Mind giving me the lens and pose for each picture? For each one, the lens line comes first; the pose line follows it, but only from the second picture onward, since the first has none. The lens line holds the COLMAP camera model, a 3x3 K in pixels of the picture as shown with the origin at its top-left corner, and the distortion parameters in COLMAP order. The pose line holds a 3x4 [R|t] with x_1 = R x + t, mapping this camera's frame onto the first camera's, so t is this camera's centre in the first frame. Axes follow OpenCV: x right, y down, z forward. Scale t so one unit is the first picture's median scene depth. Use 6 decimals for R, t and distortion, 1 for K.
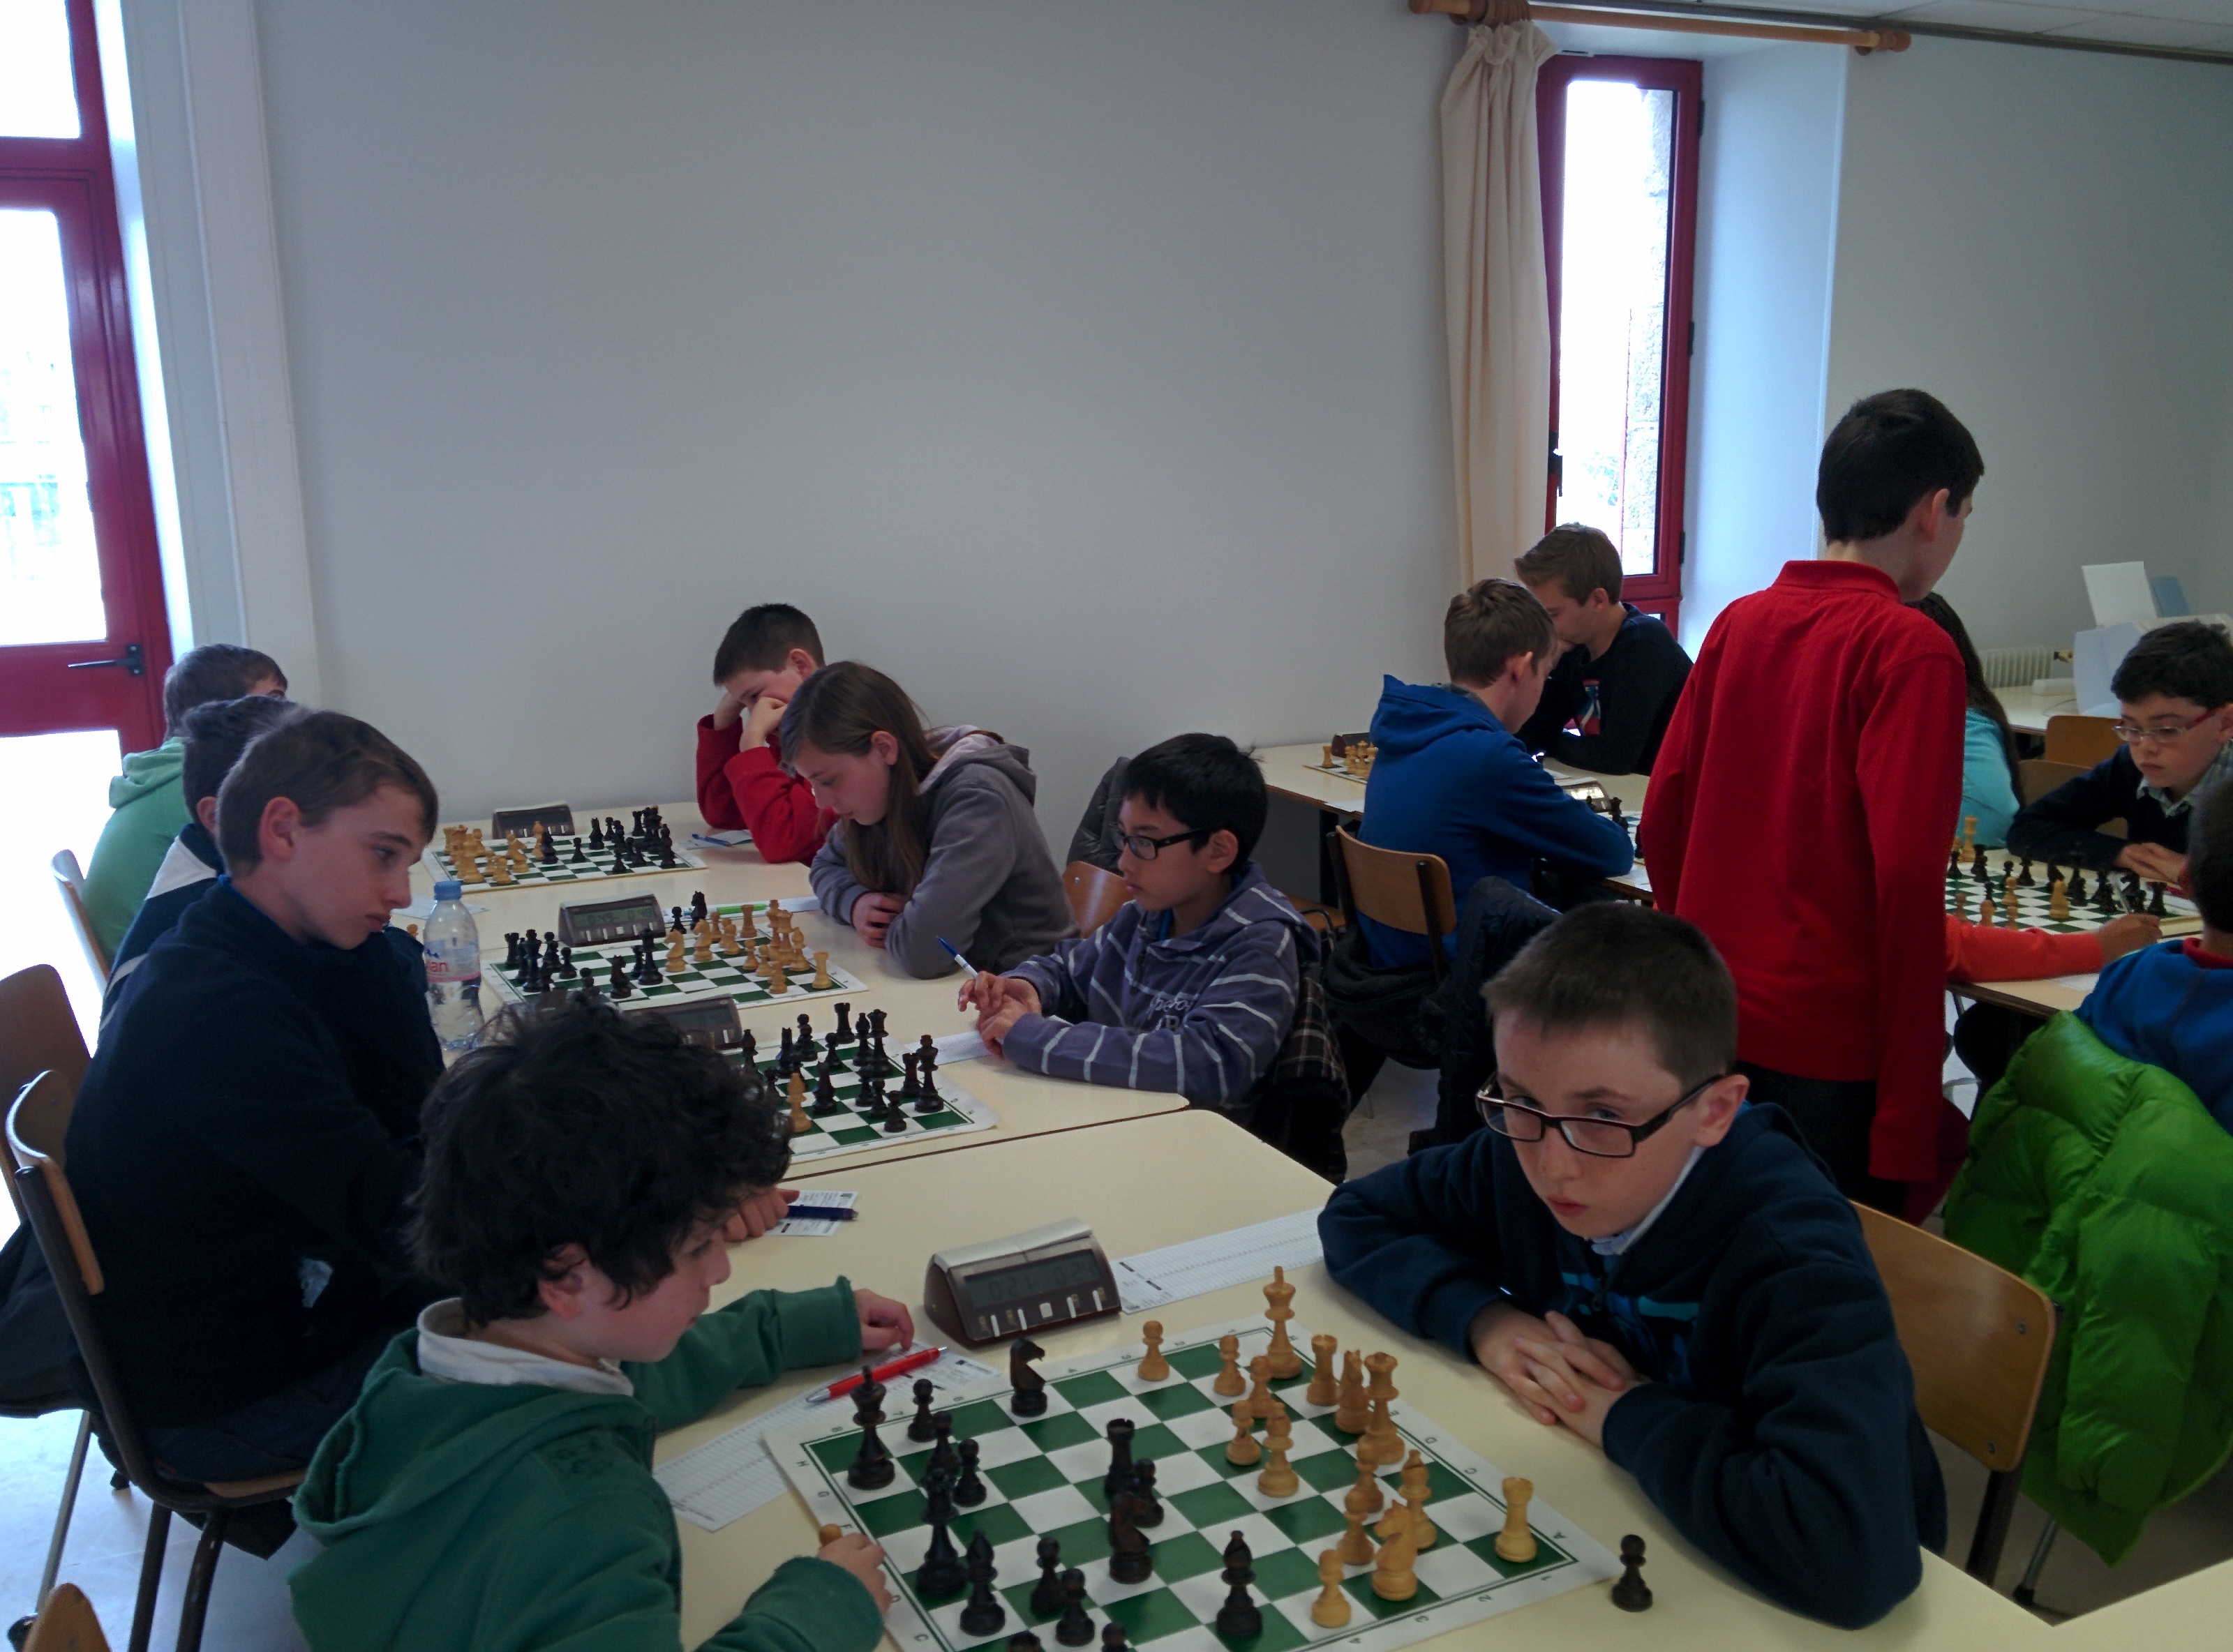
lens RADIAL K [[2002.4, 0, 1123.3], [0, 2002.4, 822.2], [0, 0, 1]] dist [0.115378, -0.181999]
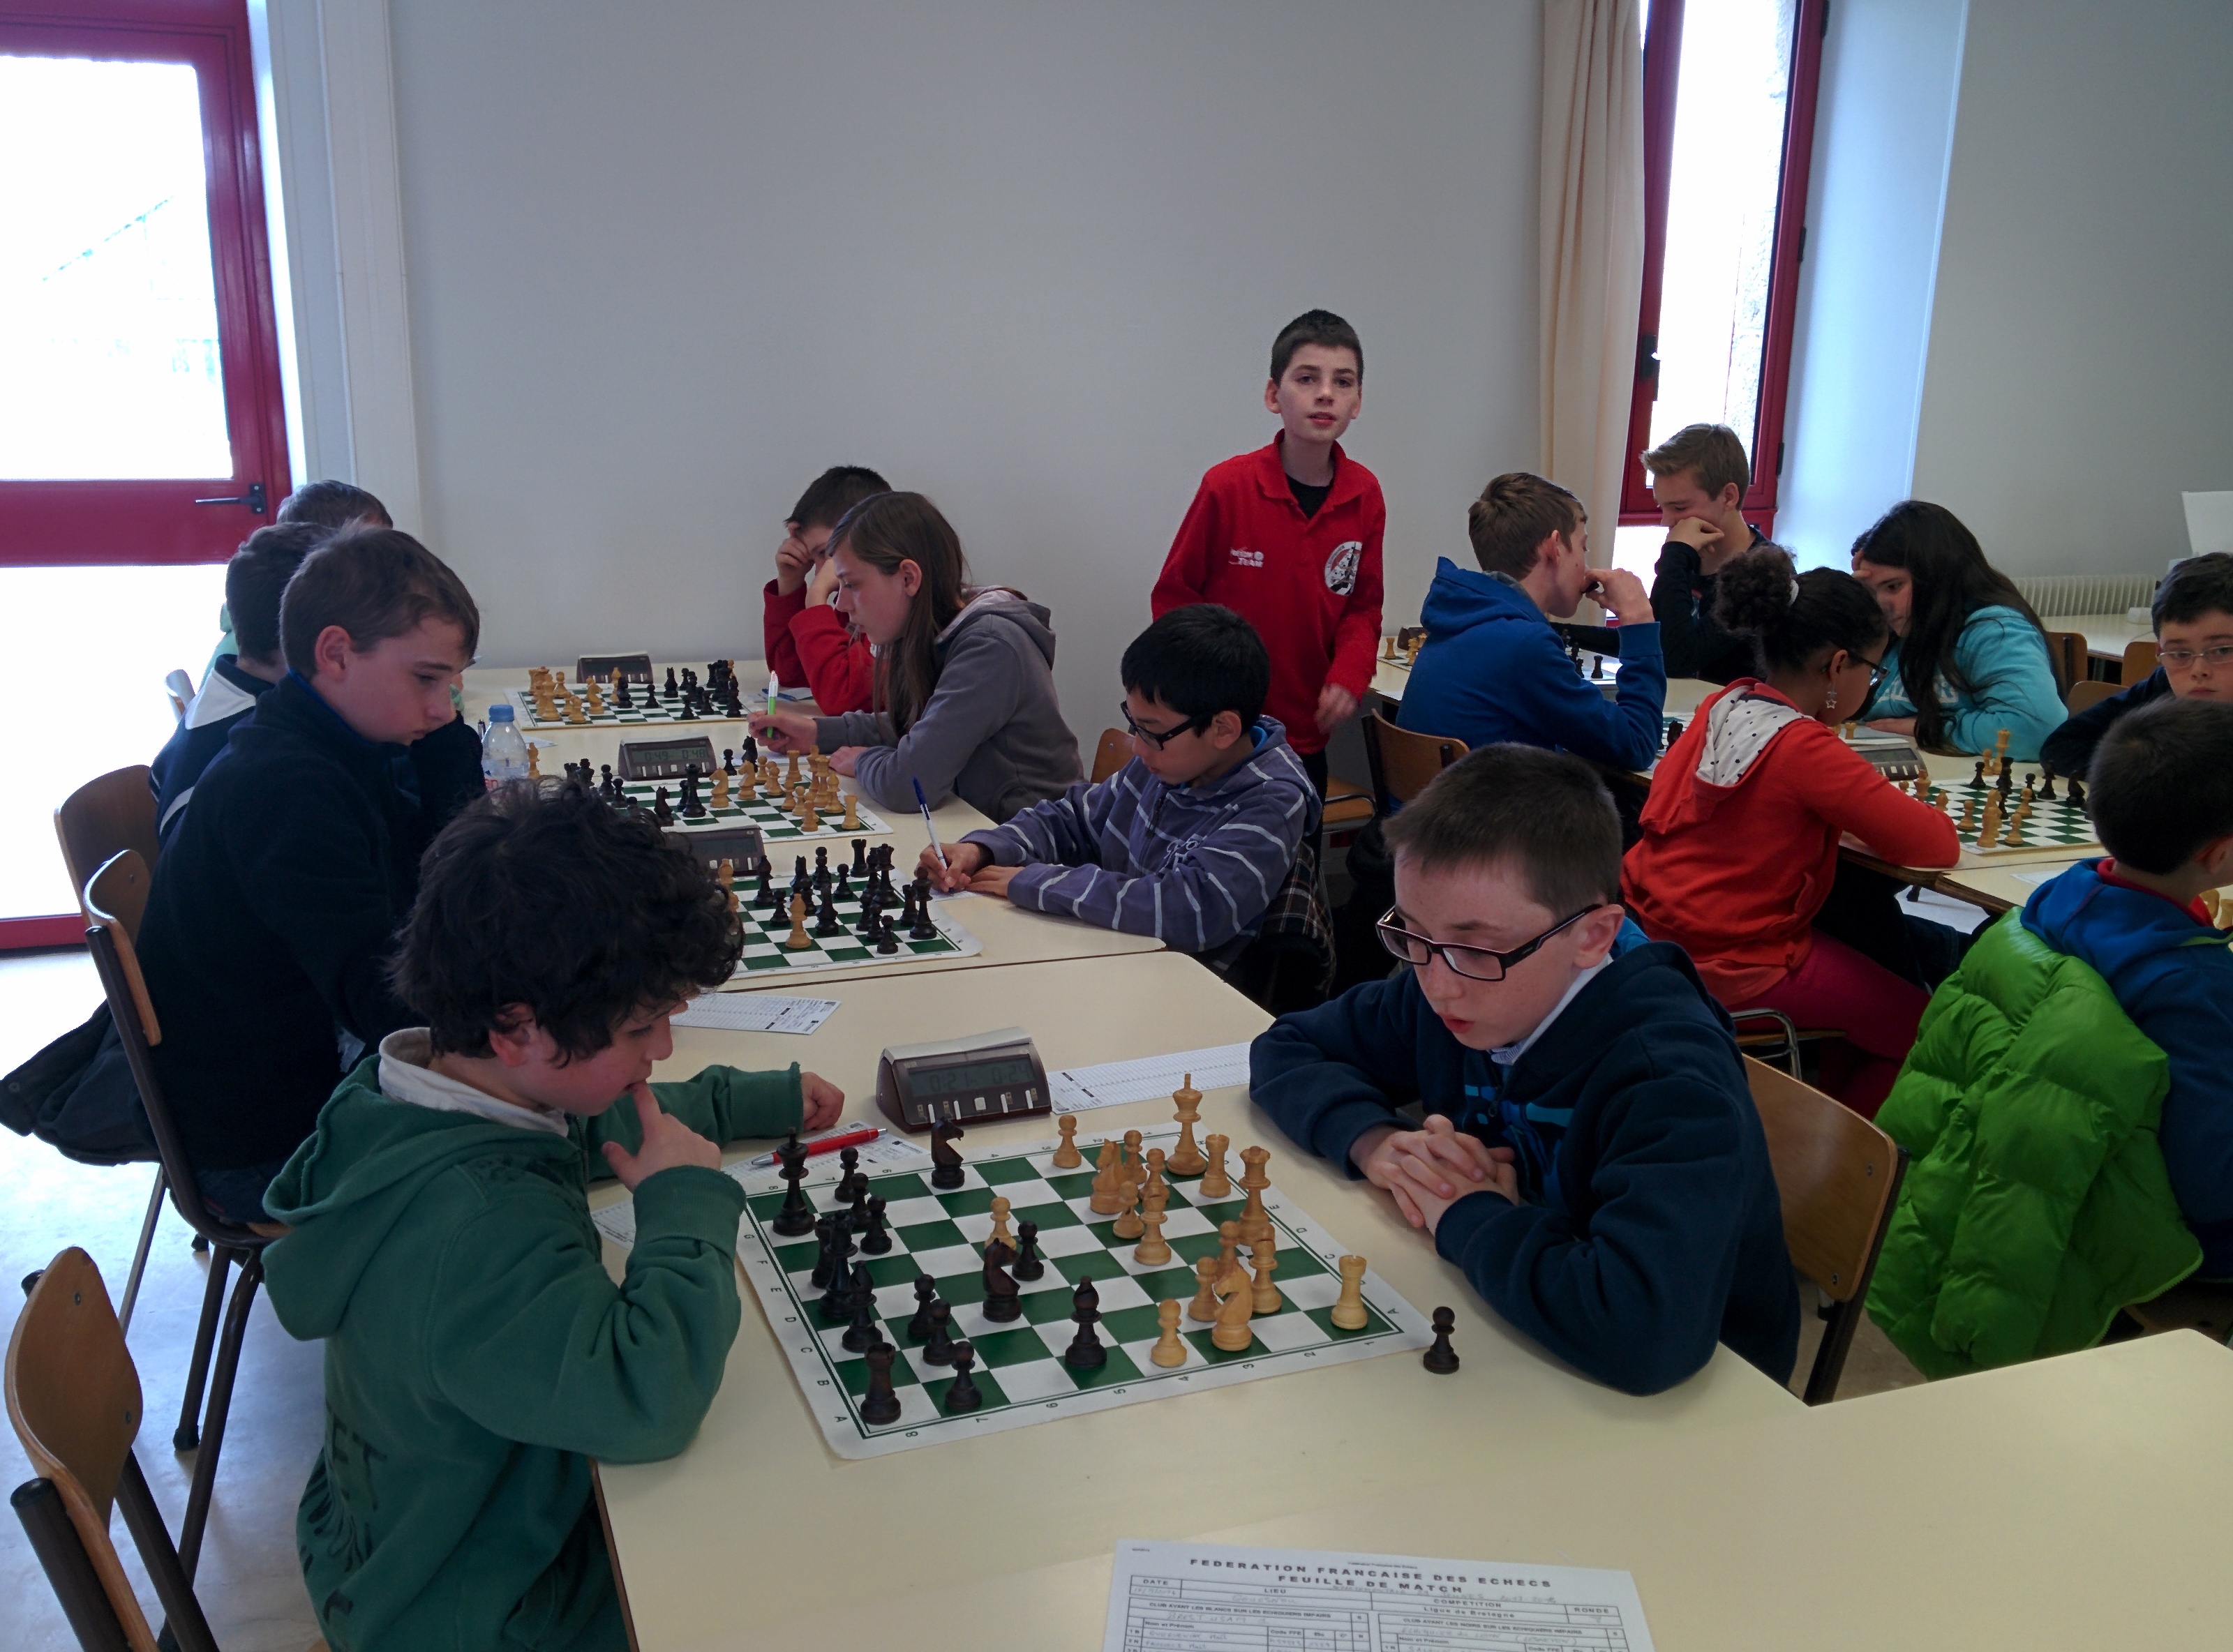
lens RADIAL K [[2002.4, 0, 1123.3], [0, 2002.4, 822.2], [0, 0, 1]] dist [0.115378, -0.181999]
pose [[0.996519, 0.054138, -0.063399, 0.077186], [-0.050957, 0.997410, 0.050766, 0.022447], [0.065983, -0.047359, 0.996696, -0.060894]]
